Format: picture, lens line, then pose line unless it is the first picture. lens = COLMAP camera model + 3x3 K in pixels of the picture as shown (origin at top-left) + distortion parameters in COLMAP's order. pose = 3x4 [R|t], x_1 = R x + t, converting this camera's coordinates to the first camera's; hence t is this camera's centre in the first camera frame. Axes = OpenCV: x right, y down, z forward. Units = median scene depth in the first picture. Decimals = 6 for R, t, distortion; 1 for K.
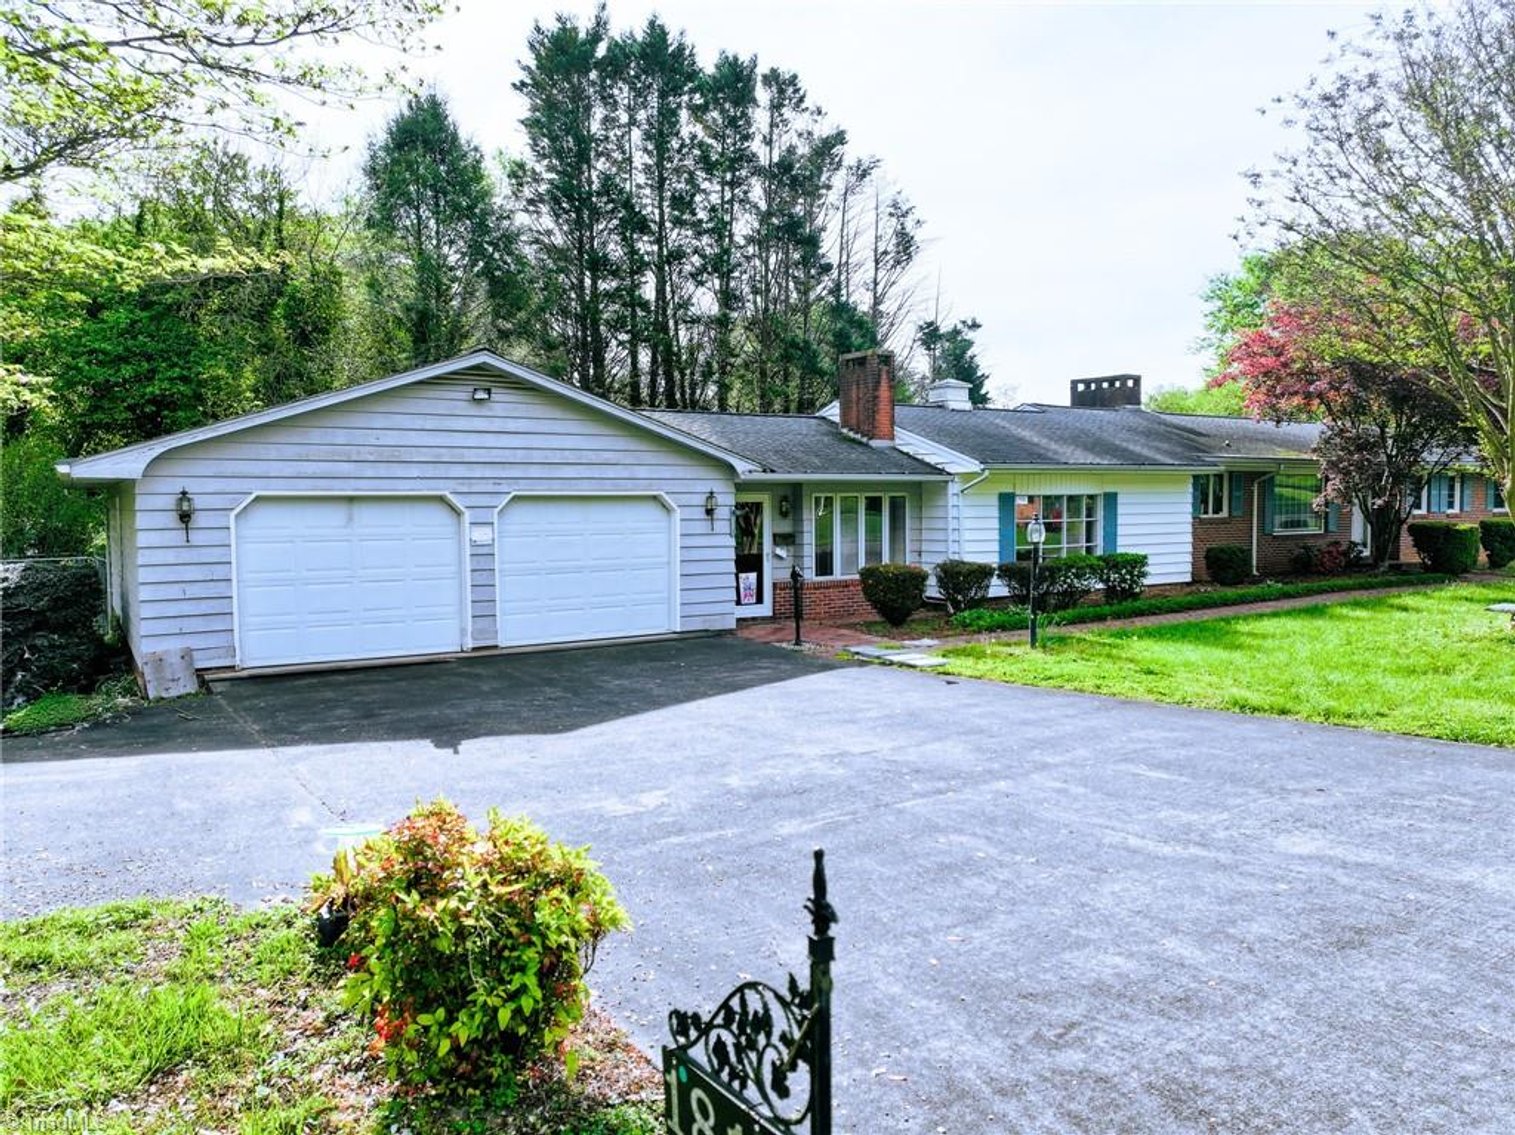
lens RADIAL K [[1051.3, 0, 758.4], [0, 1051.3, 569.0], [0, 0, 1]] dist [0.001270, 0.000121]
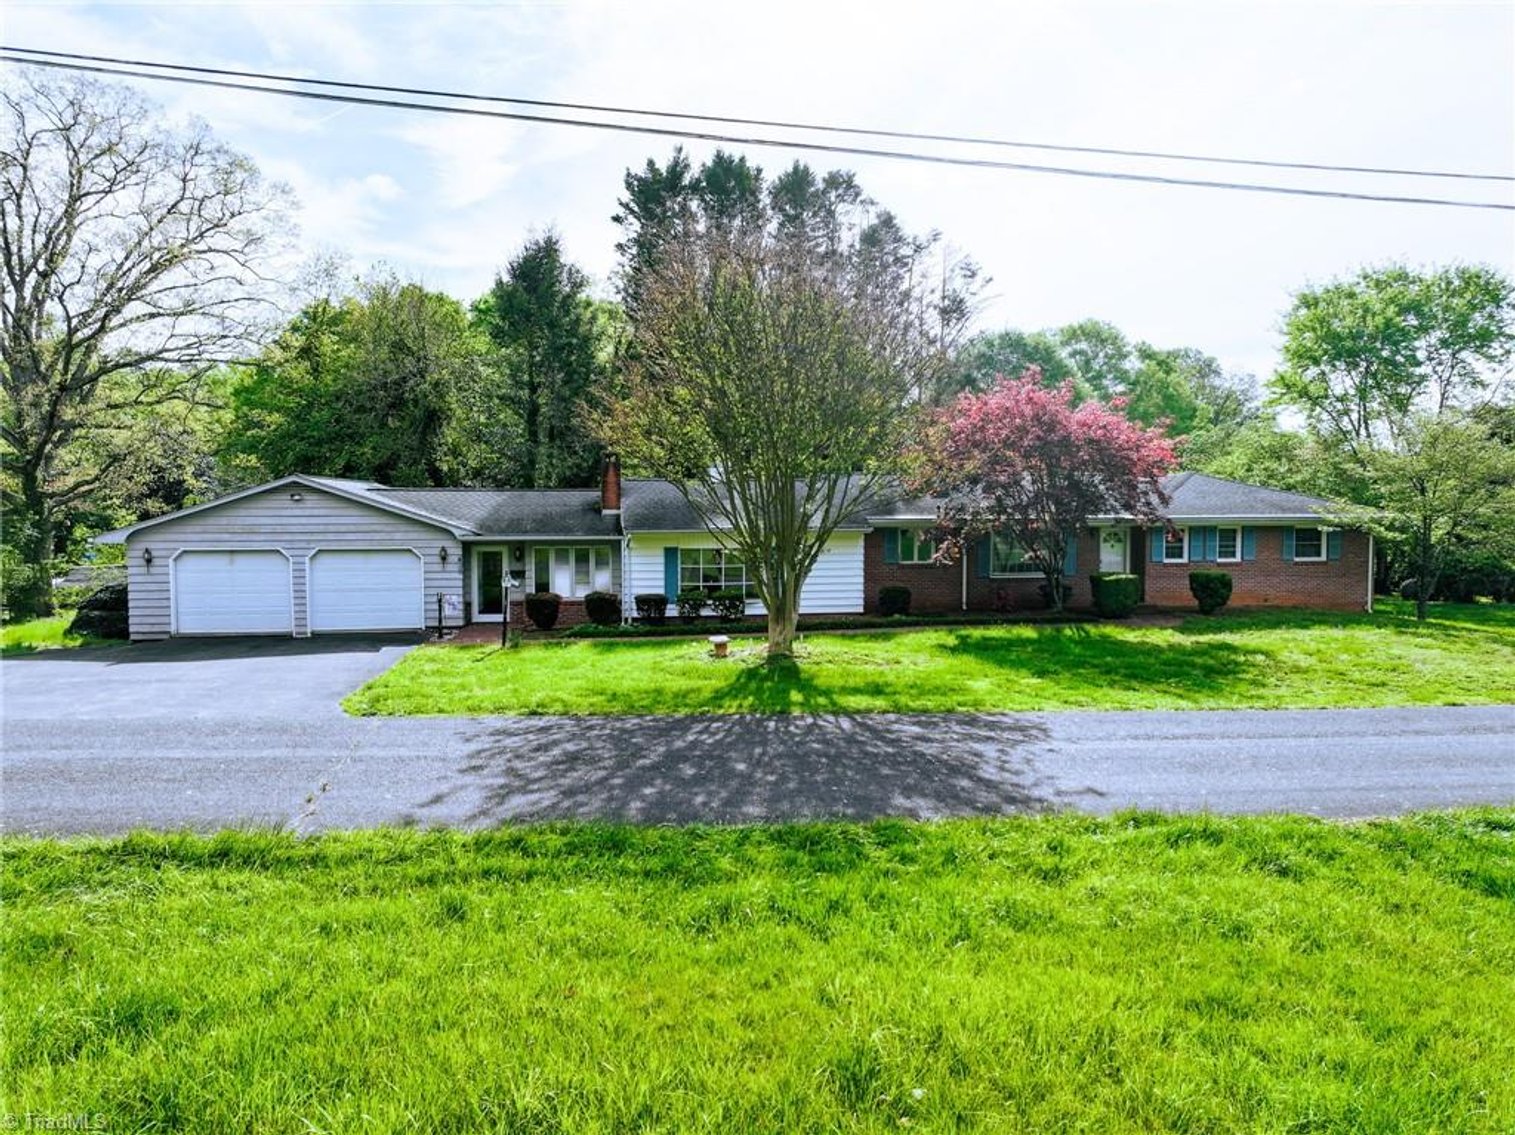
lens RADIAL K [[1051.3, 0, 755.8], [0, 1051.3, 565.7], [0, 0, 1]] dist [0.001270, 0.000121]
pose [[0.926474, 0.028006, -0.375315, 0.948530], [-0.030052, 0.999548, 0.000402, -0.052524], [0.375157, 0.010906, 0.926897, -0.346640]]
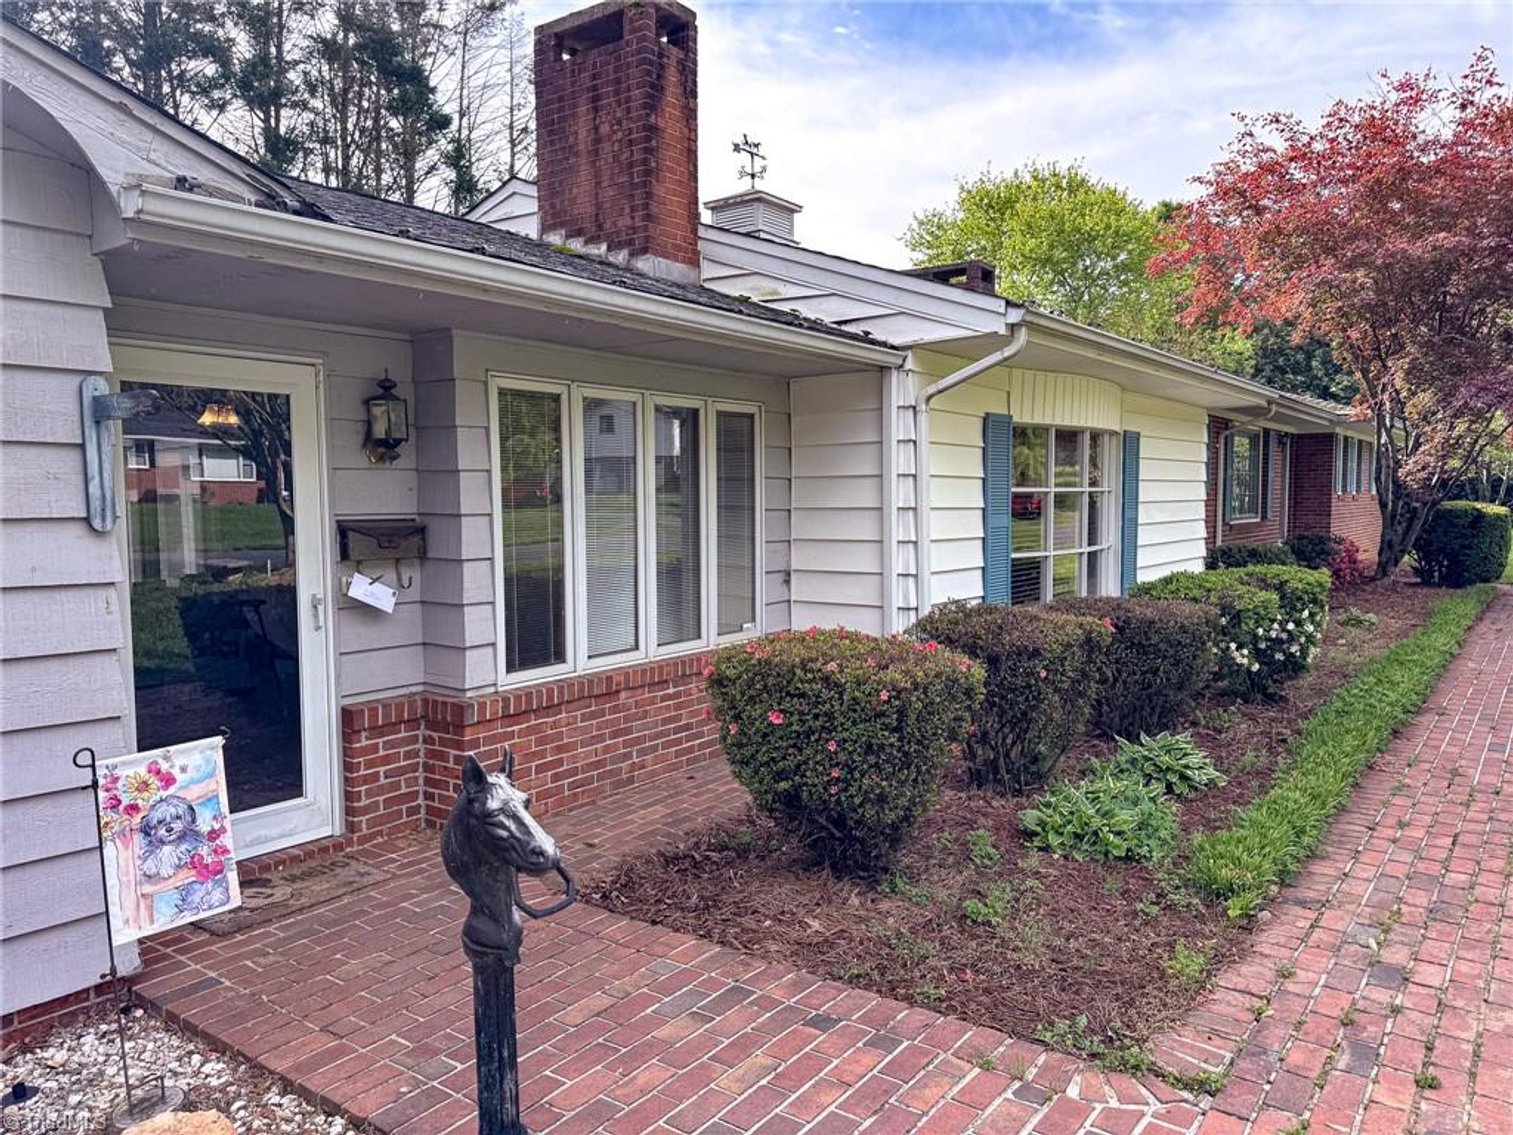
lens RADIAL K [[1054.7, 0, 769.1], [0, 1054.7, 569.1], [0, 0, 1]] dist [0.049554, 0.002359]
pose [[0.931496, -0.020562, 0.363170, 0.017183], [0.018835, 0.999788, 0.008295, -0.021282], [-0.363264, -0.000886, 0.931686, 0.701784]]
